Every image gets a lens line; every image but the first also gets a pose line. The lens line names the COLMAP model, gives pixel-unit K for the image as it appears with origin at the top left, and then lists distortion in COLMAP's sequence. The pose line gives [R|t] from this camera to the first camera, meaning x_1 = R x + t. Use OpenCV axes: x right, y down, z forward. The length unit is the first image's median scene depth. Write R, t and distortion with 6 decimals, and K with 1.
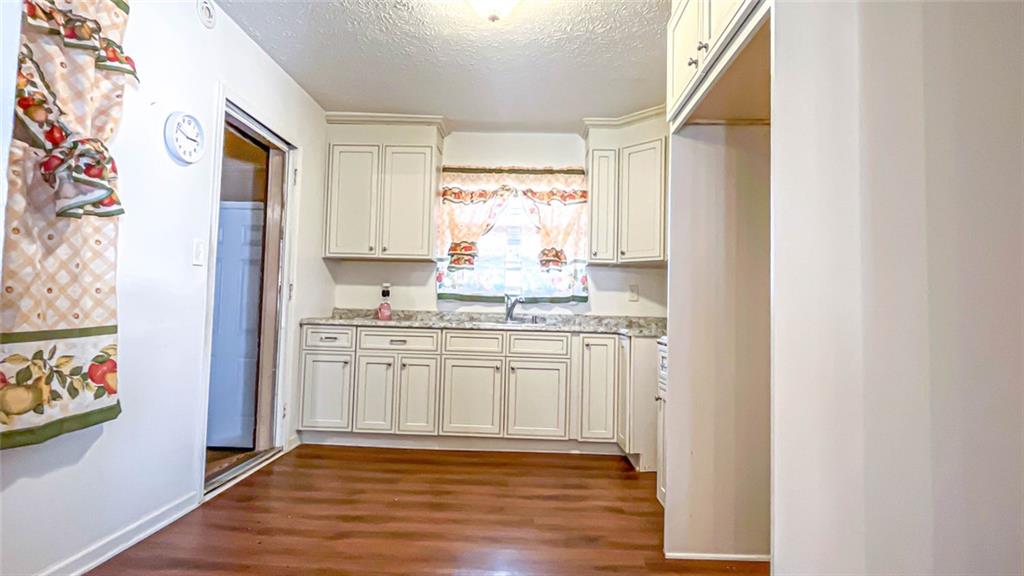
lens RADIAL K [[503.3, 0, 510.2], [0, 503.3, 284.8], [0, 0, 1]] dist [-0.010093, 0.001733]
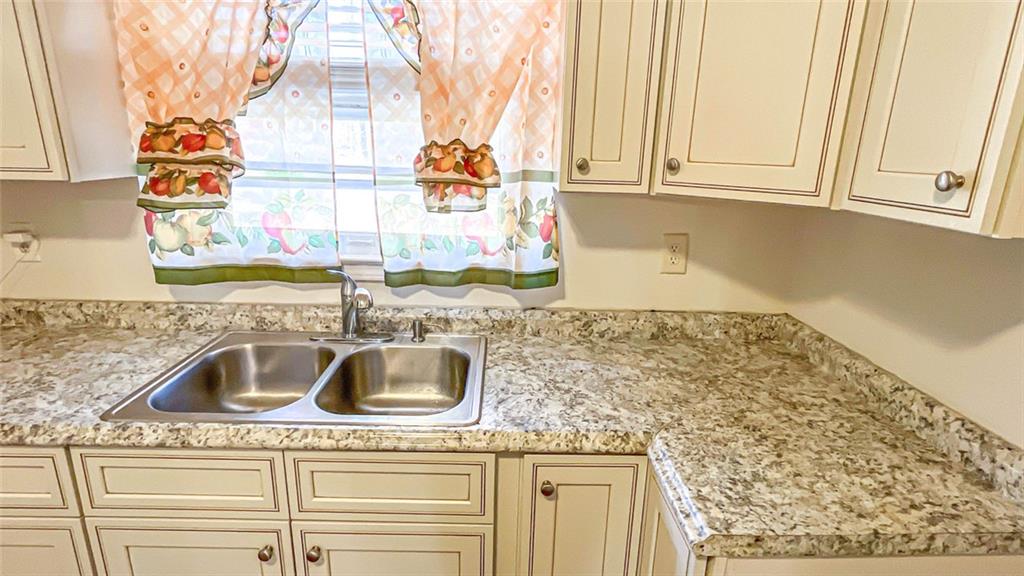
lens RADIAL K [[503.3, 0, 512.5], [0, 503.3, 280.8], [0, 0, 1]] dist [-0.010093, 0.001733]
pose [[0.998868, -0.014619, 0.045276, 0.107067], [0.000019, 0.951744, 0.306894, -0.087886], [-0.047578, -0.306546, 0.950666, 0.667699]]
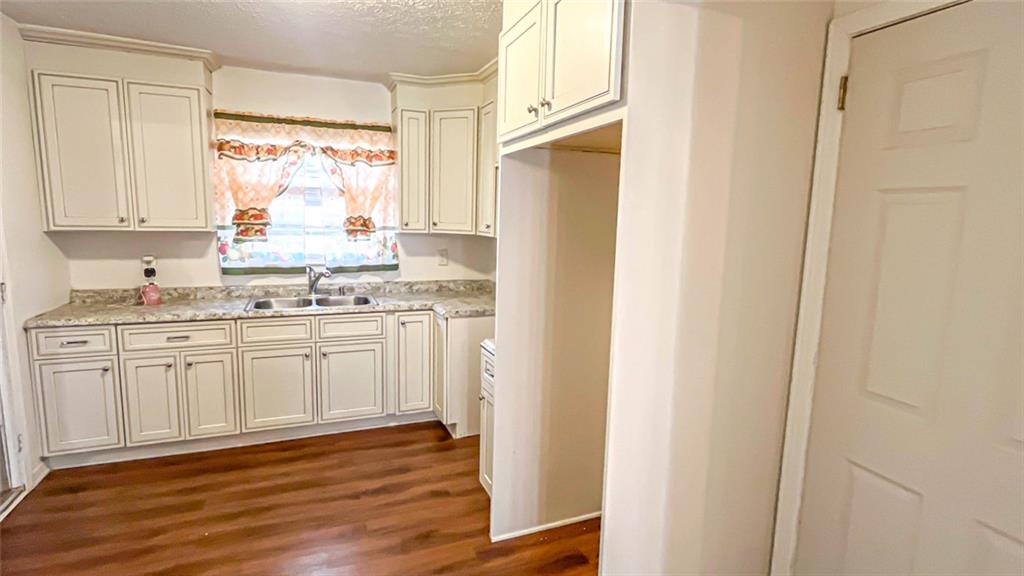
lens RADIAL K [[503.3, 0, 511.1], [0, 503.3, 283.7], [0, 0, 1]] dist [-0.010093, 0.001733]
pose [[0.914021, -0.059221, 0.401320, -0.040445], [-0.021401, 0.980870, 0.193485, -0.137698], [-0.405101, -0.185438, 0.895269, 0.035244]]
